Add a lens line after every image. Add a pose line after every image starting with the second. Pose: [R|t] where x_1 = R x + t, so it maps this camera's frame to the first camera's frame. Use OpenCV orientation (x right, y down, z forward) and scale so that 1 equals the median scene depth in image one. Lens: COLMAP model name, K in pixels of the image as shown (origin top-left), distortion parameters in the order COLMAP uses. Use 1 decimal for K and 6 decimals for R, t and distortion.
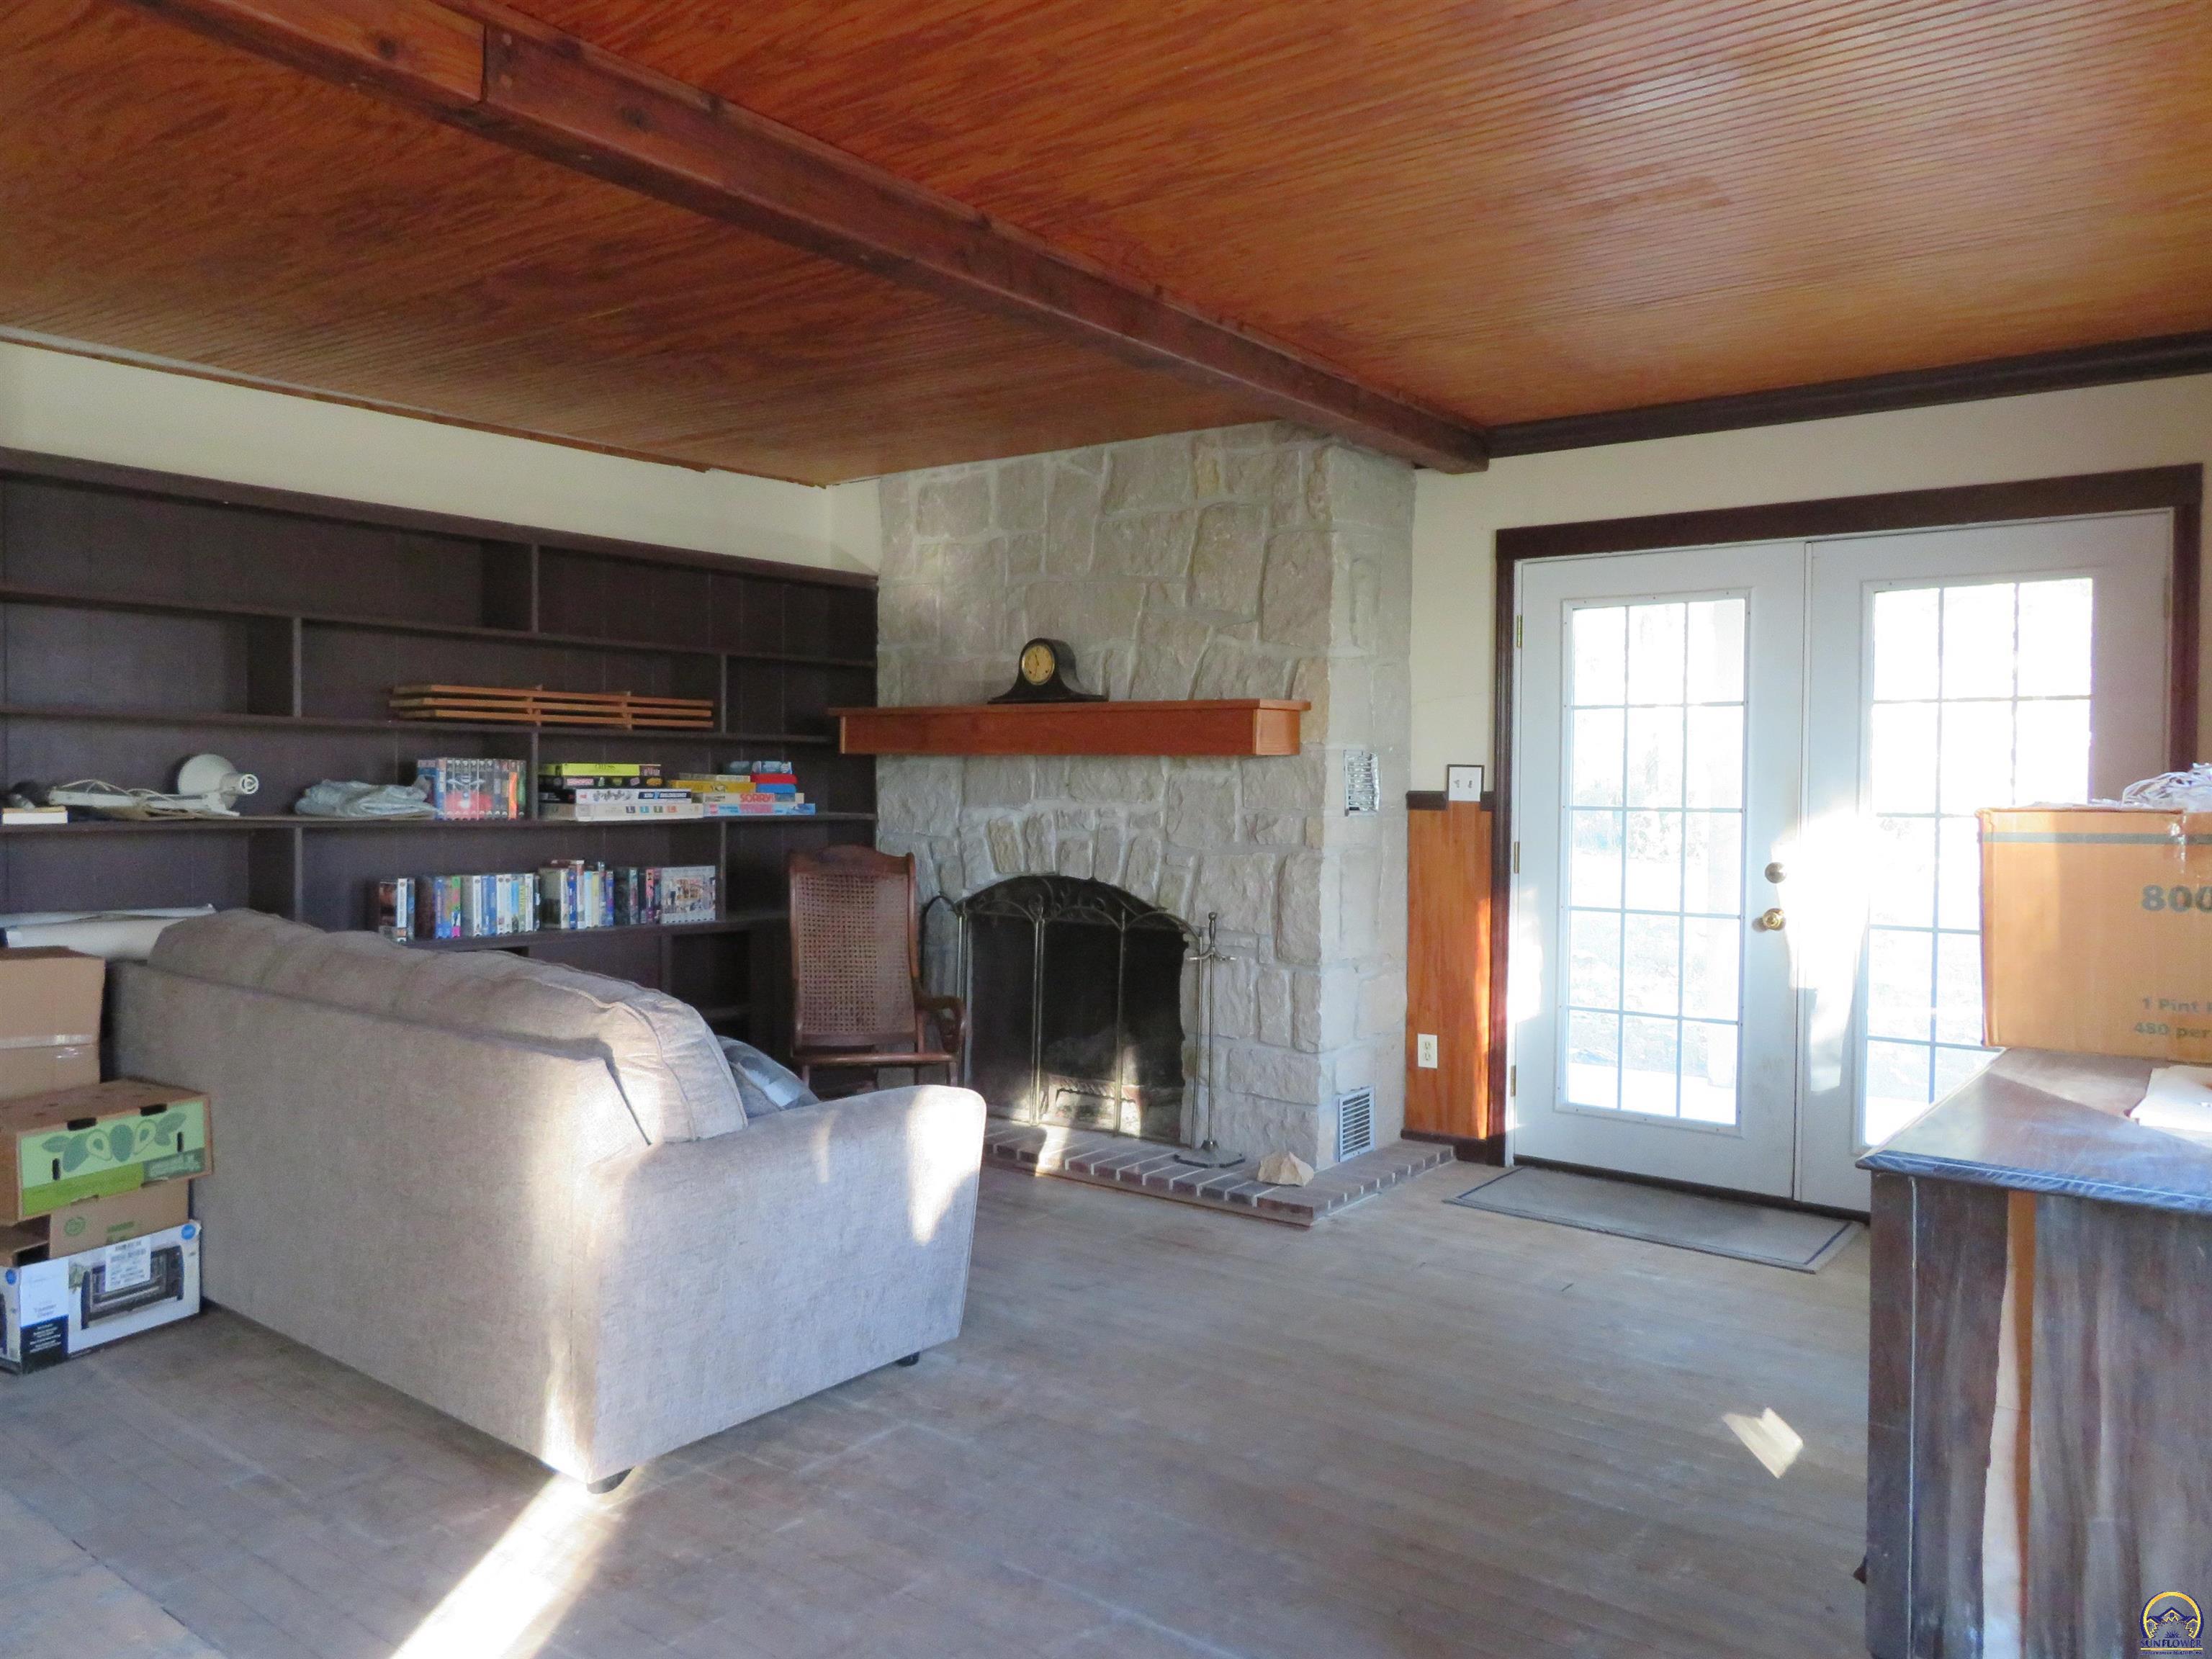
lens RADIAL K [[1562.7, 0, 1098.0], [0, 1562.7, 822.4], [0, 0, 1]] dist [-0.018179, 0.004478]
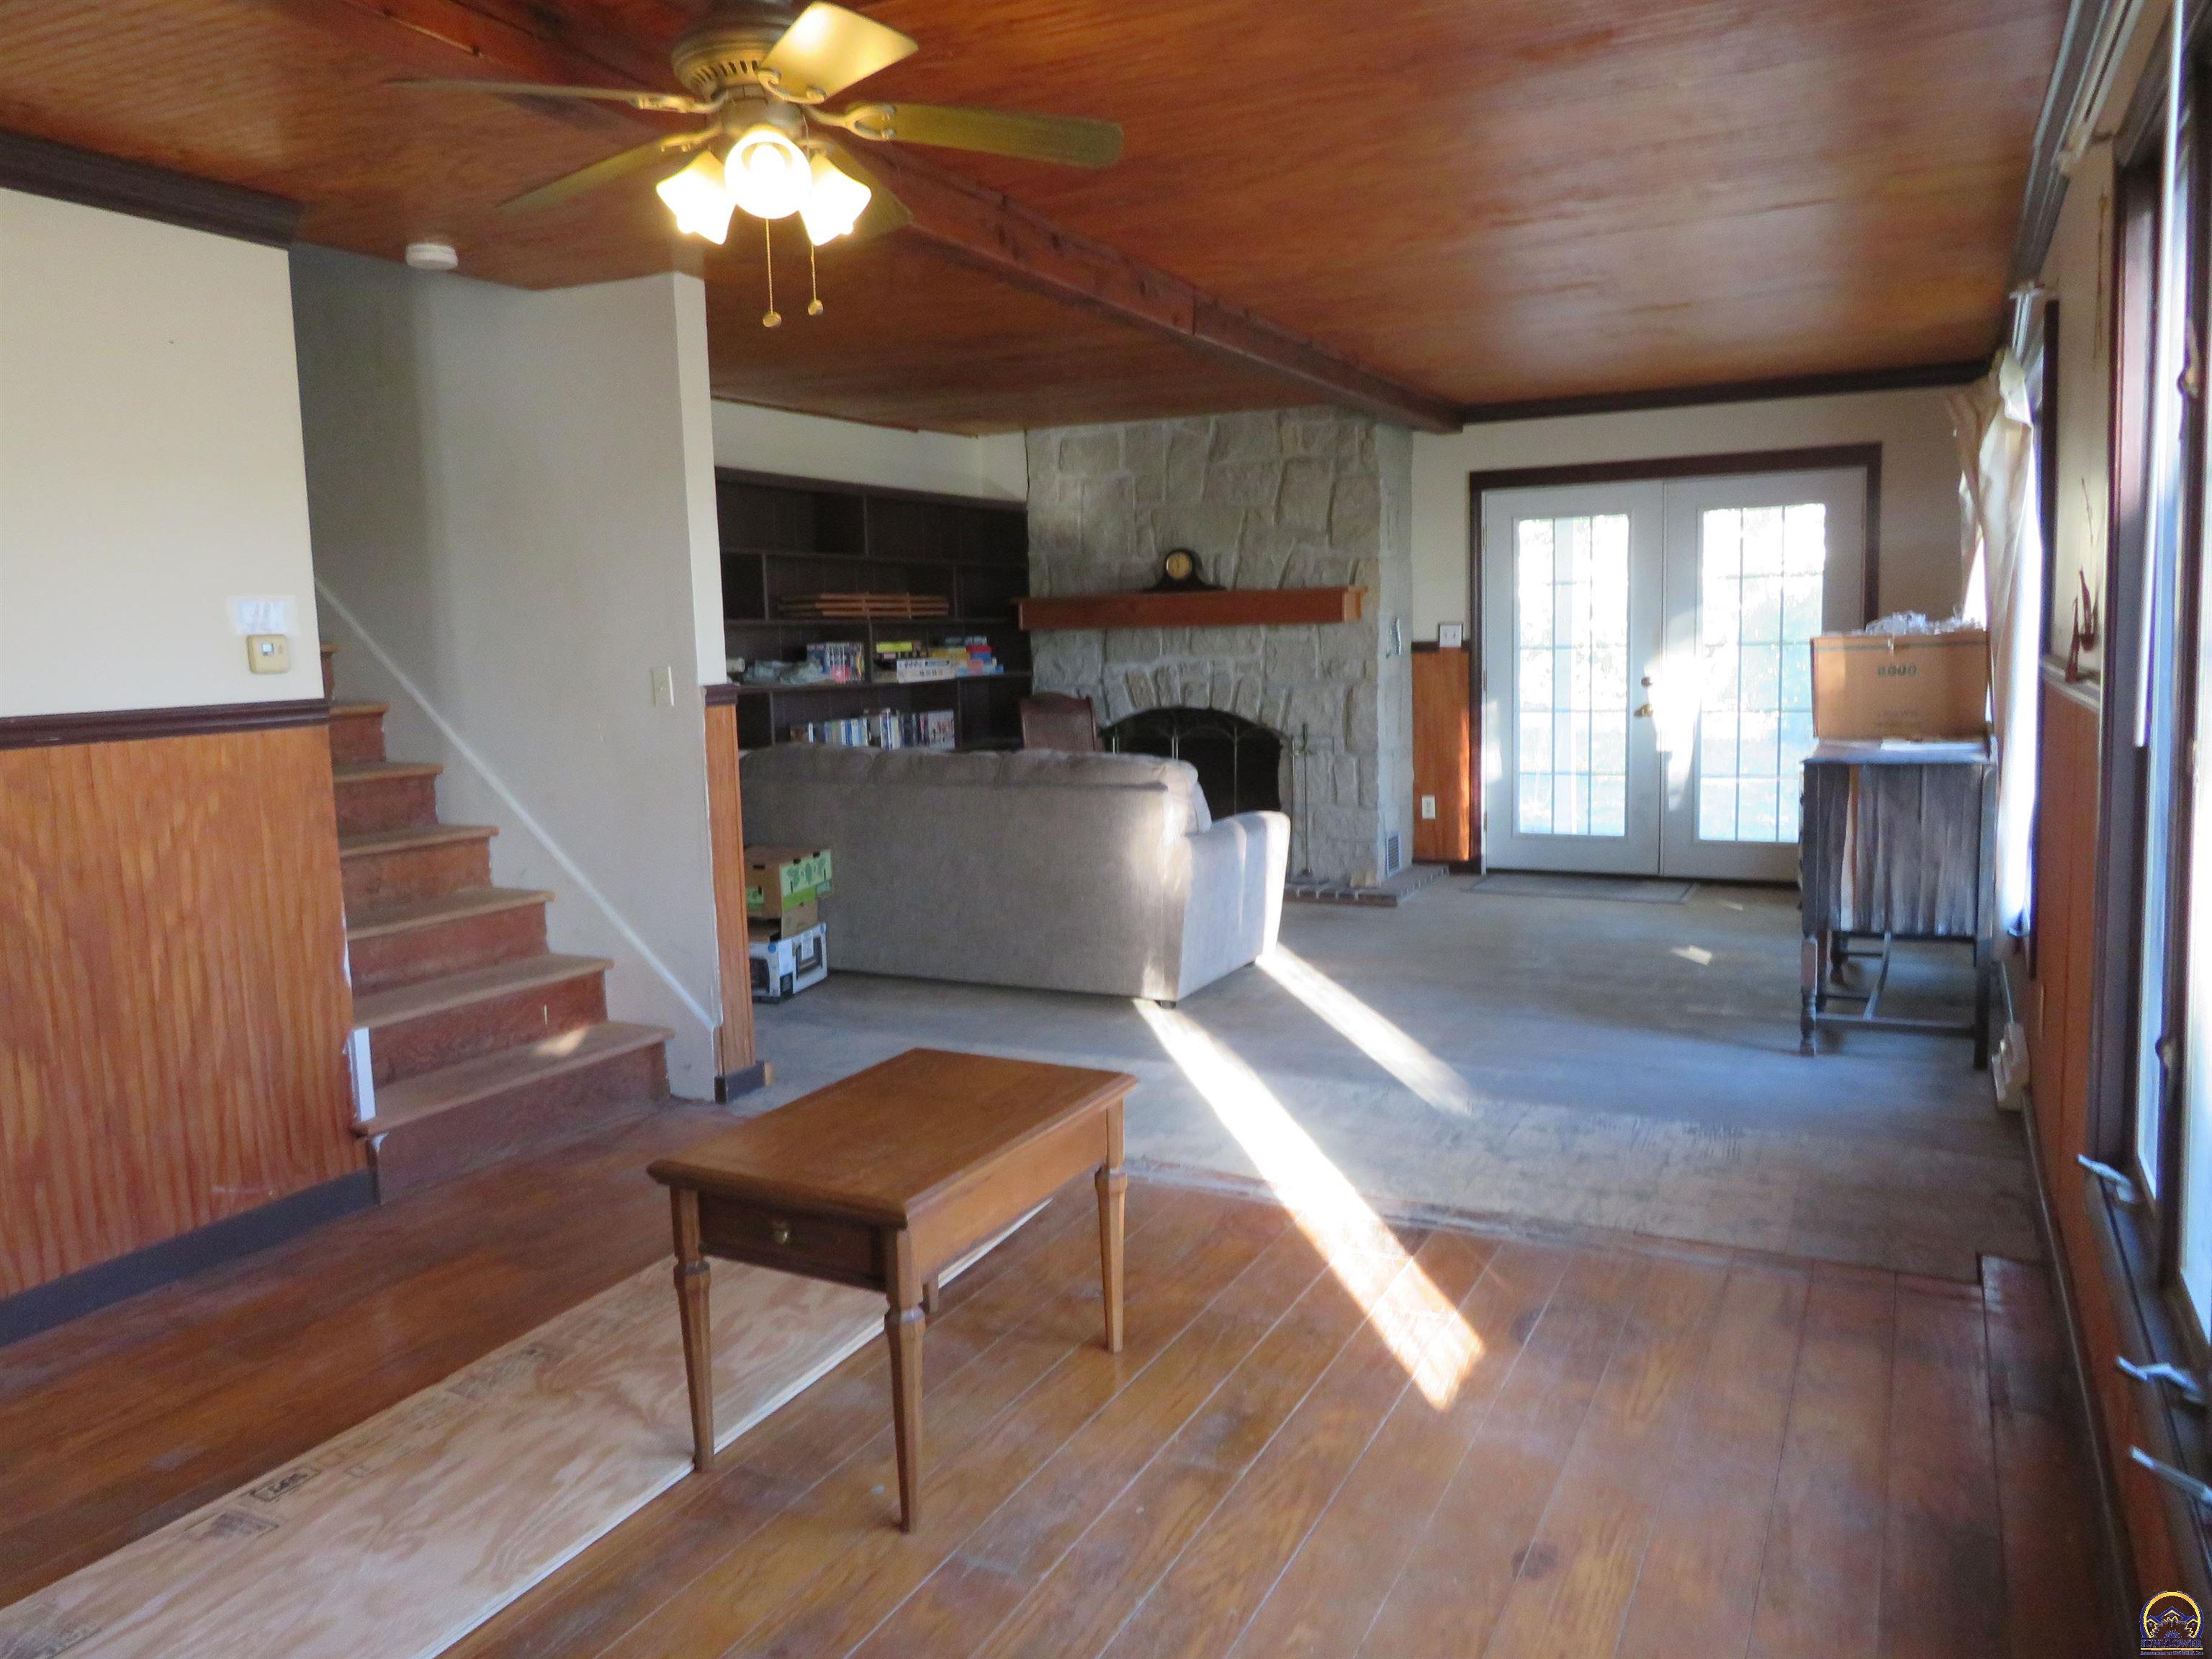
lens RADIAL K [[1562.7, 0, 1098.0], [0, 1562.7, 822.4], [0, 0, 1]] dist [-0.018179, 0.004478]
pose [[0.983406, -0.057928, 0.171920, -0.389683], [0.042106, 0.994654, 0.094292, -0.000250], [-0.176463, -0.085488, 0.980588, -0.486297]]
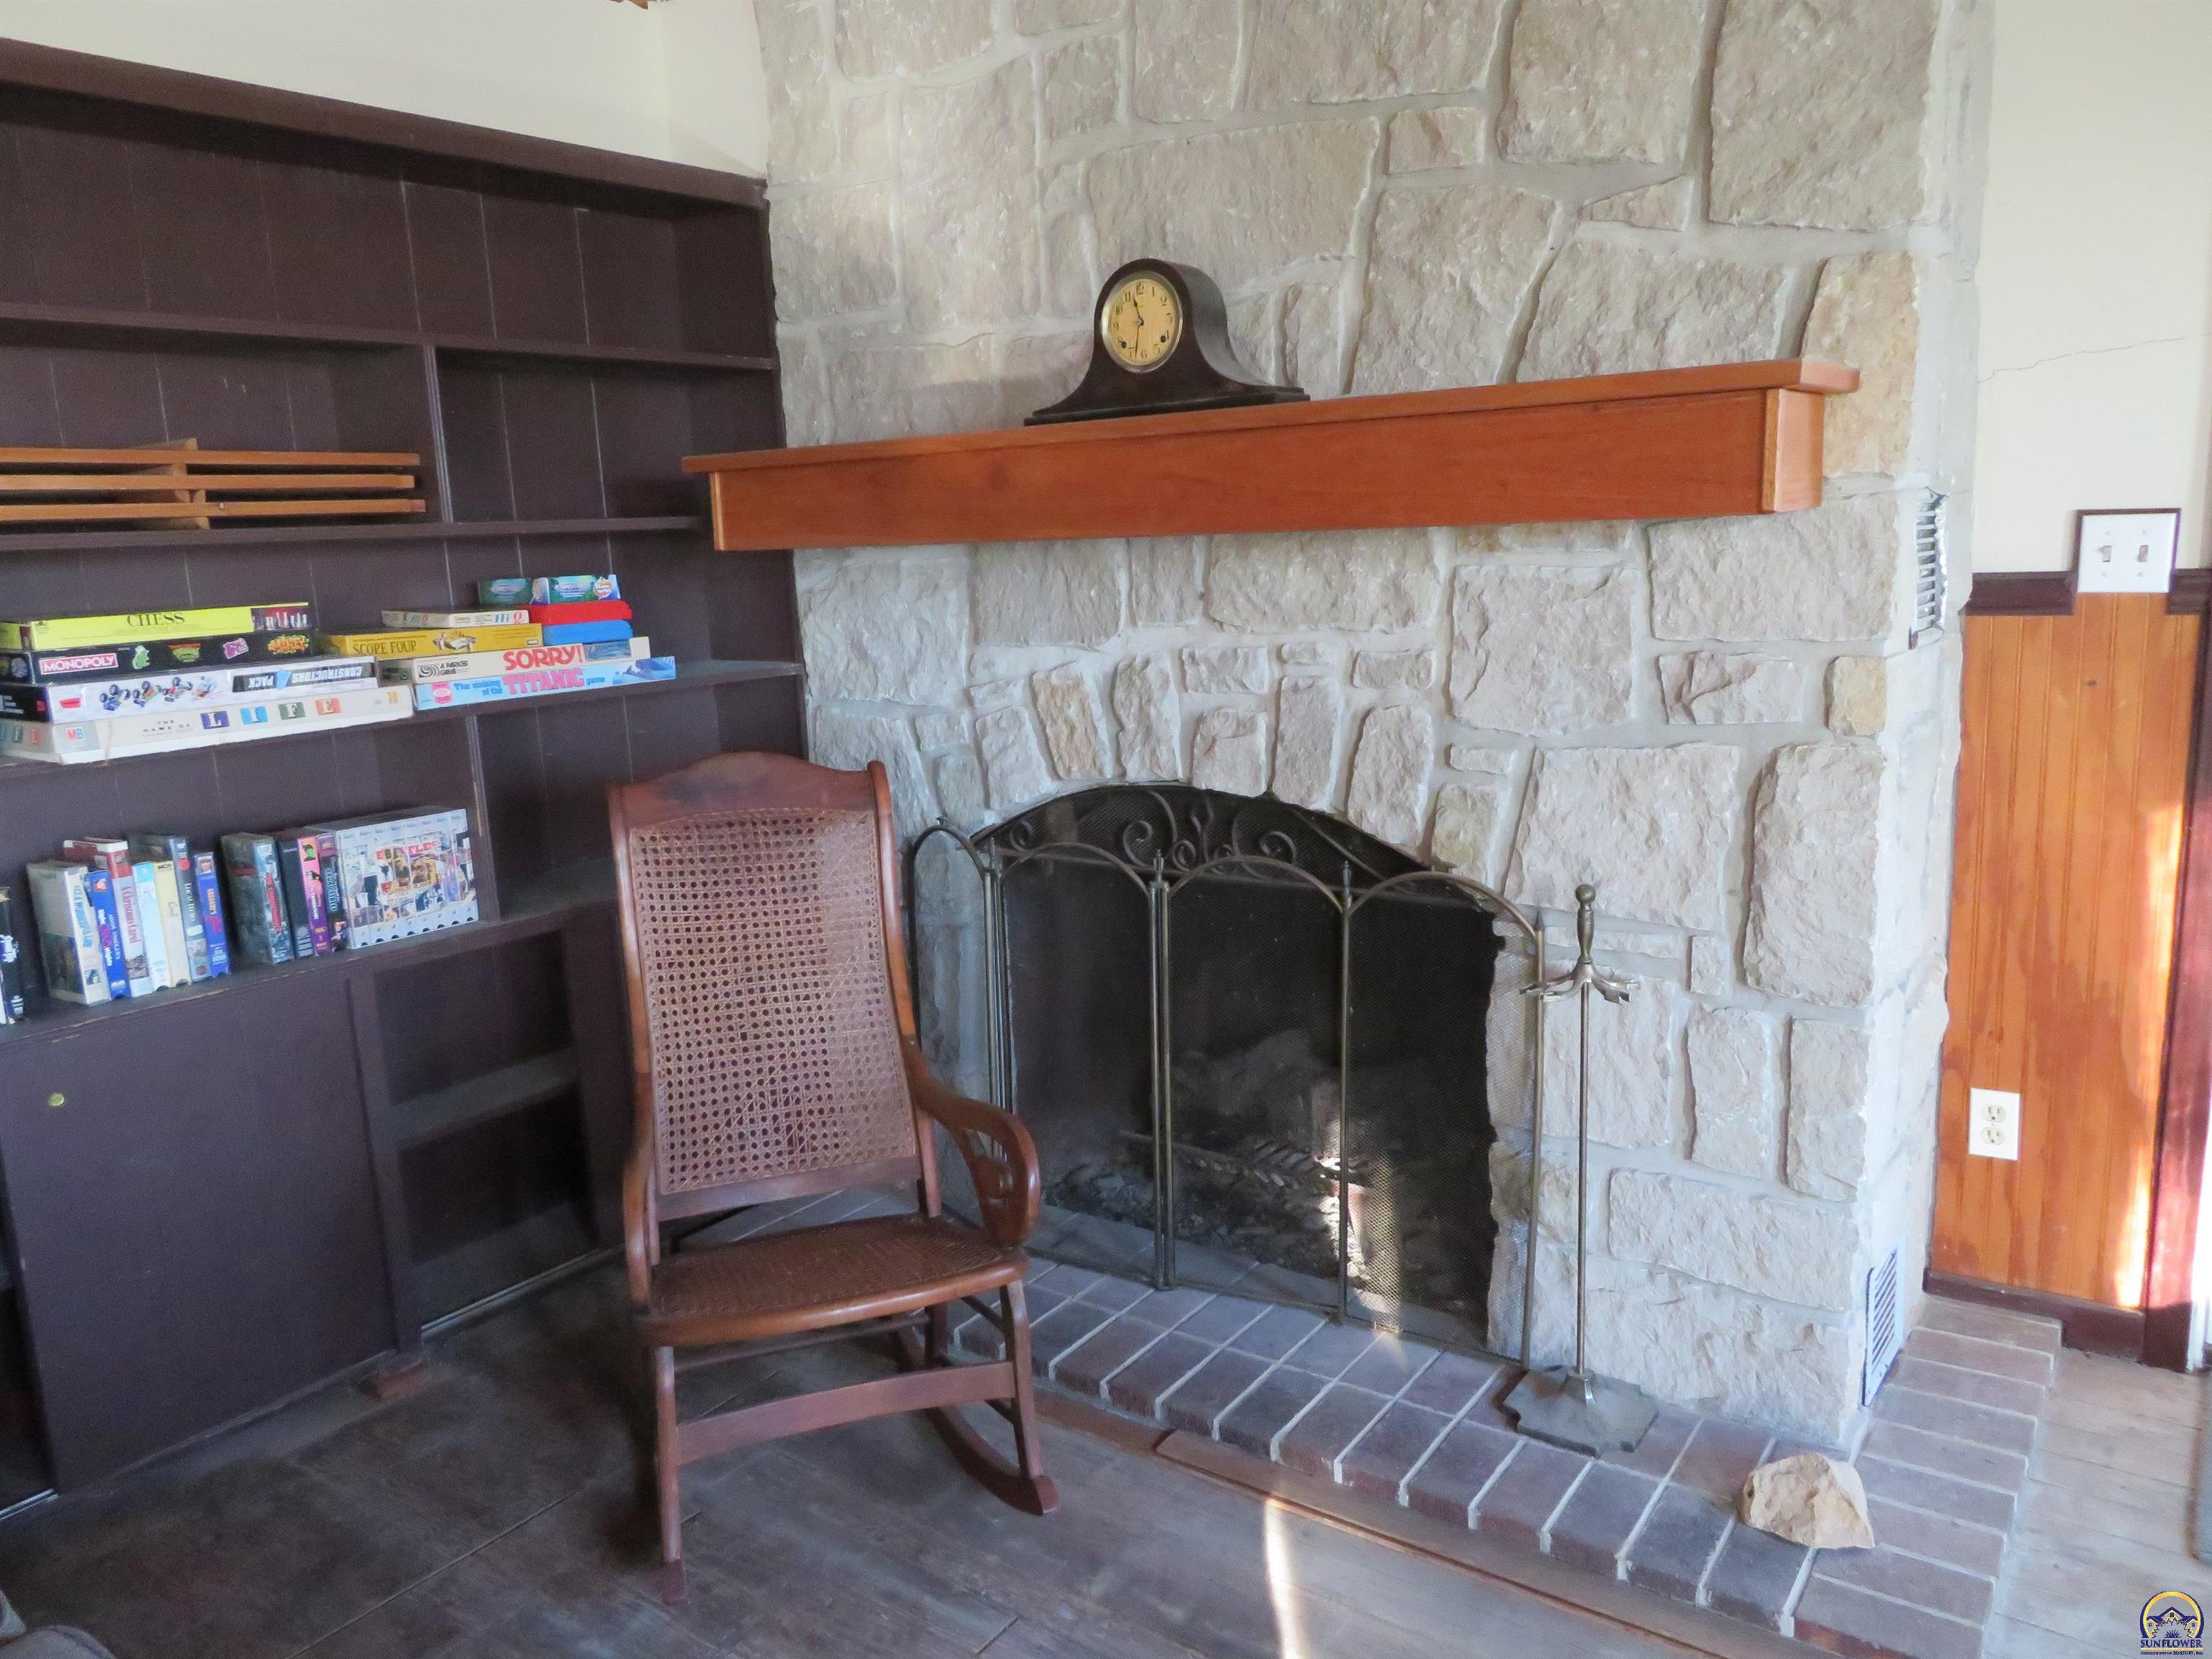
lens RADIAL K [[1562.7, 0, 1098.0], [0, 1562.7, 822.4], [0, 0, 1]] dist [-0.018179, 0.004478]
pose [[0.998194, -0.057045, 0.018822, -0.066464], [0.053443, 0.986421, 0.155299, -0.032911], [-0.027426, -0.154013, 0.987688, 0.557006]]
